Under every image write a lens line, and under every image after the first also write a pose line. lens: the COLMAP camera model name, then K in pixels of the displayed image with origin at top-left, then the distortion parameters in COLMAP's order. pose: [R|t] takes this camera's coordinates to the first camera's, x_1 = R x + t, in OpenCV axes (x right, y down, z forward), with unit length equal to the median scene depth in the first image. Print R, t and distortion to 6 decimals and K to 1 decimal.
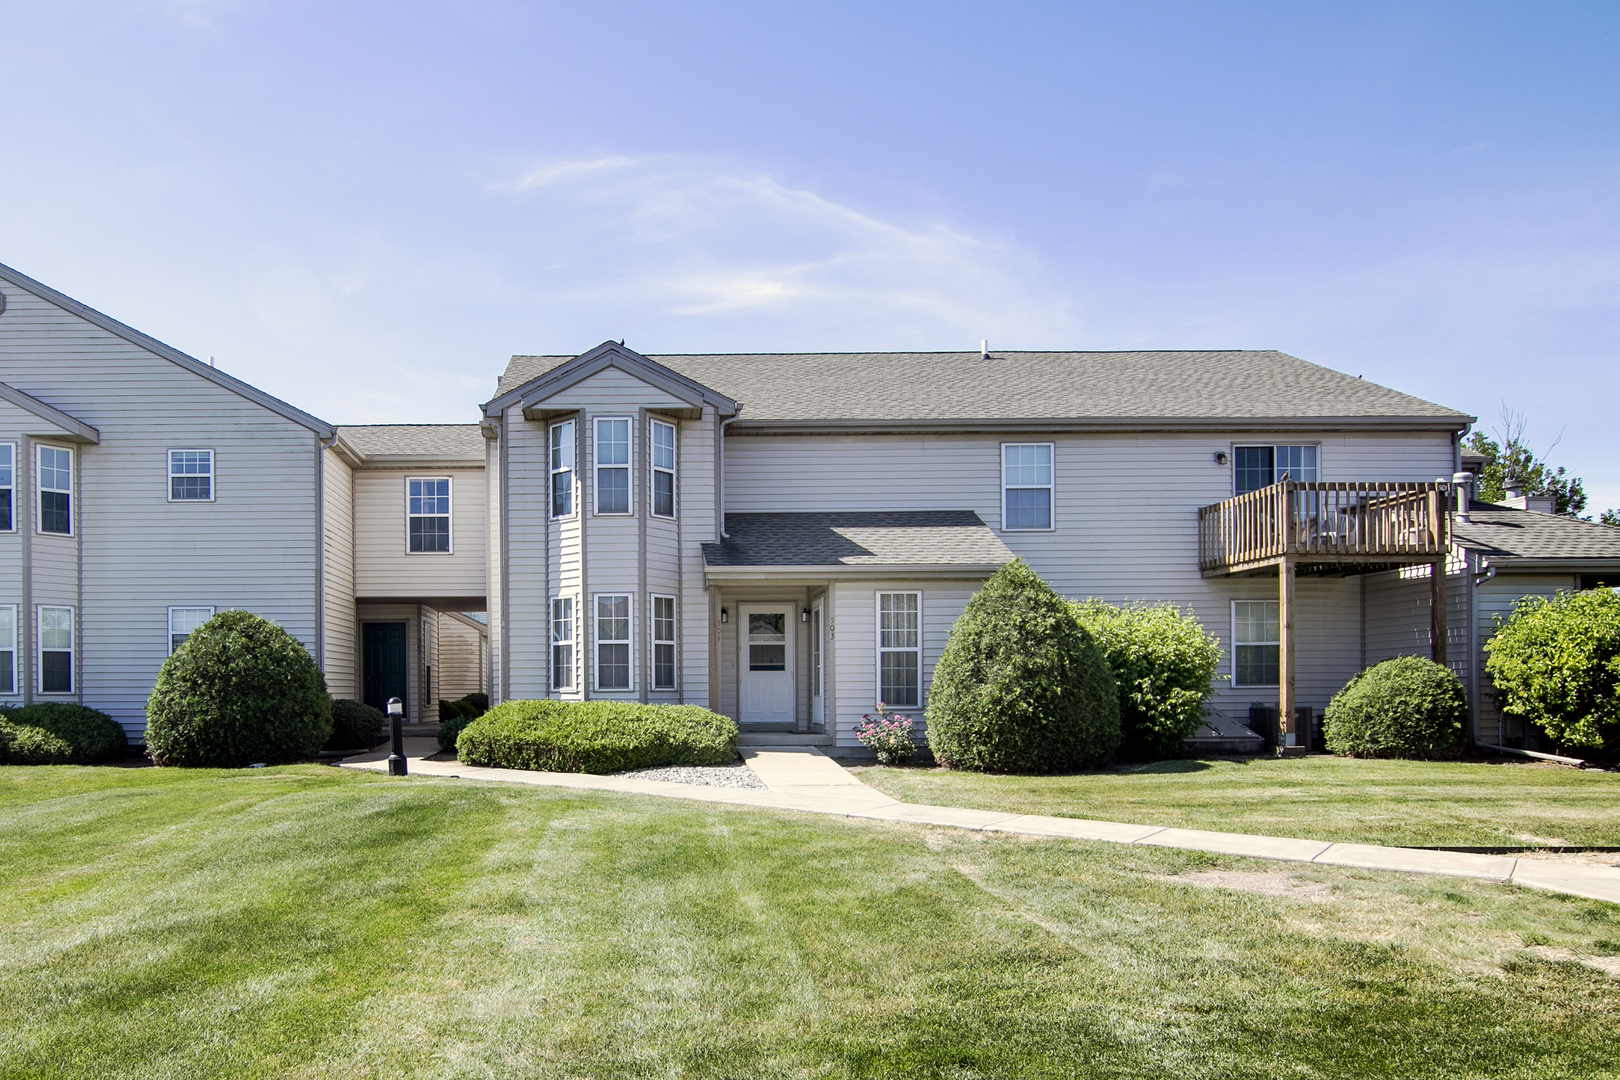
lens RADIAL K [[729.7, 0, 812.5], [0, 729.7, 544.1], [0, 0, 1]] dist [-0.006755, -0.007022]
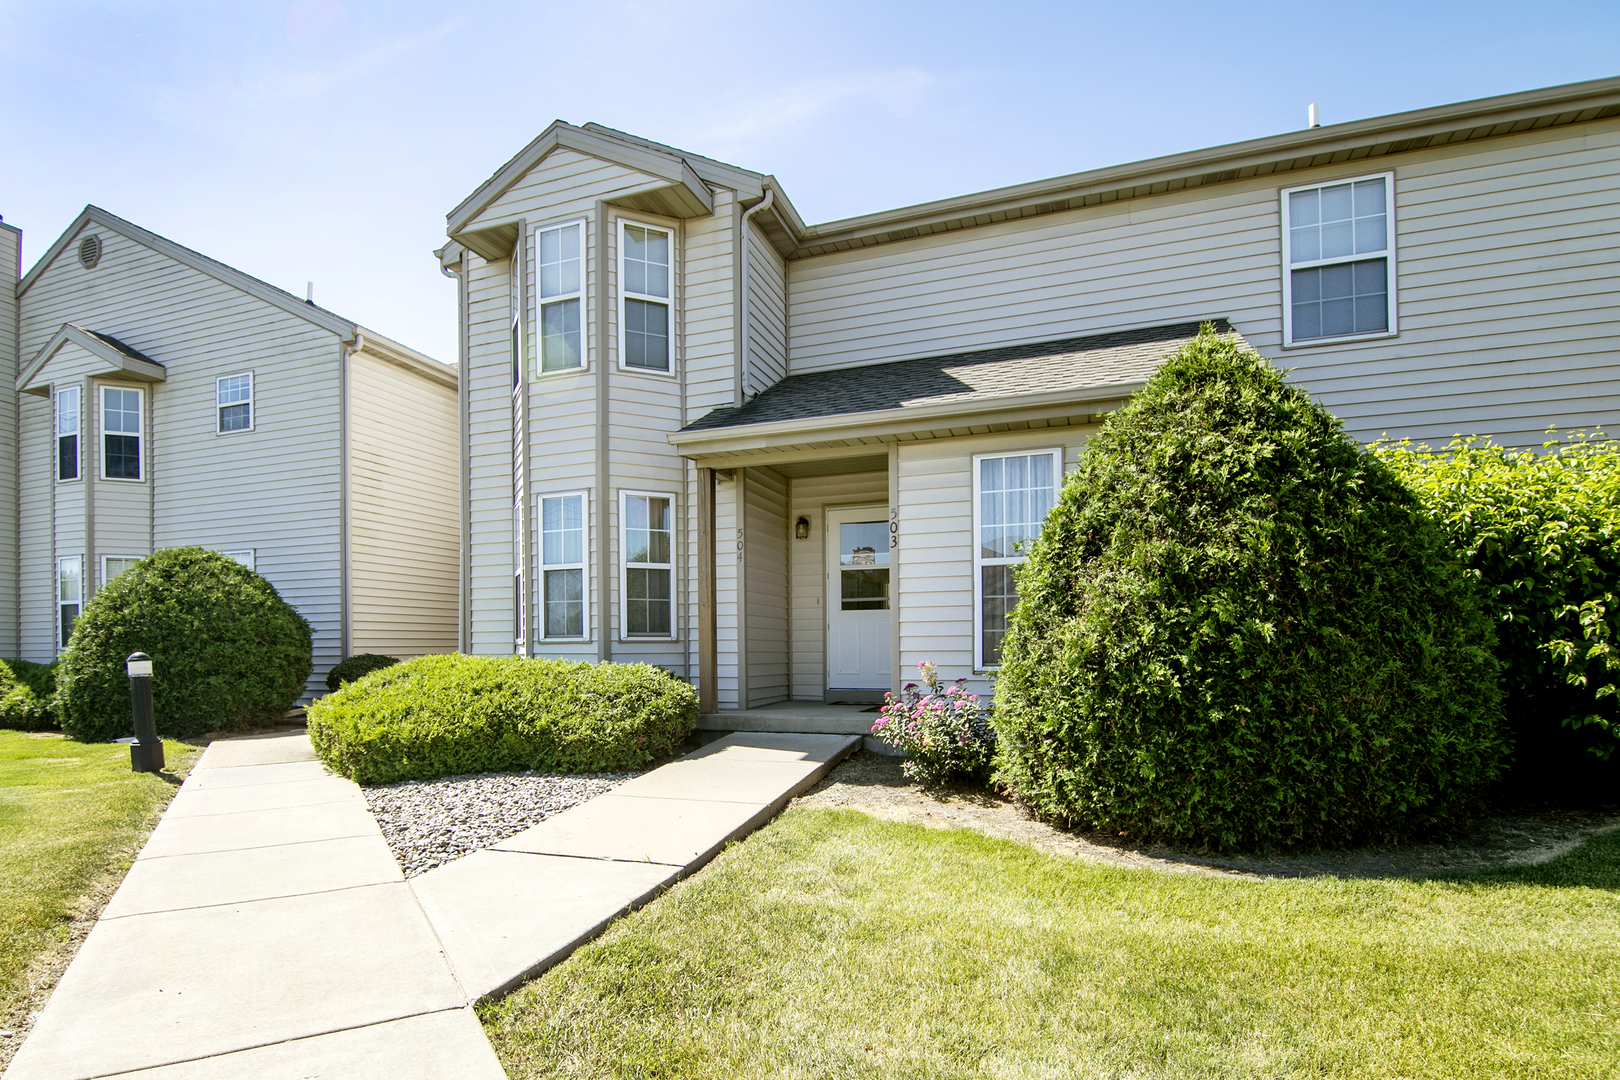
lens RADIAL K [[838.1, 0, 810.6], [0, 838.1, 548.2], [0, 0, 1]] dist [-0.017959, 0.000000]
pose [[0.933572, -0.043969, -0.355681, 0.197219], [0.073446, 0.994854, 0.069795, 0.082473], [0.350782, -0.091282, 0.931998, 0.388230]]
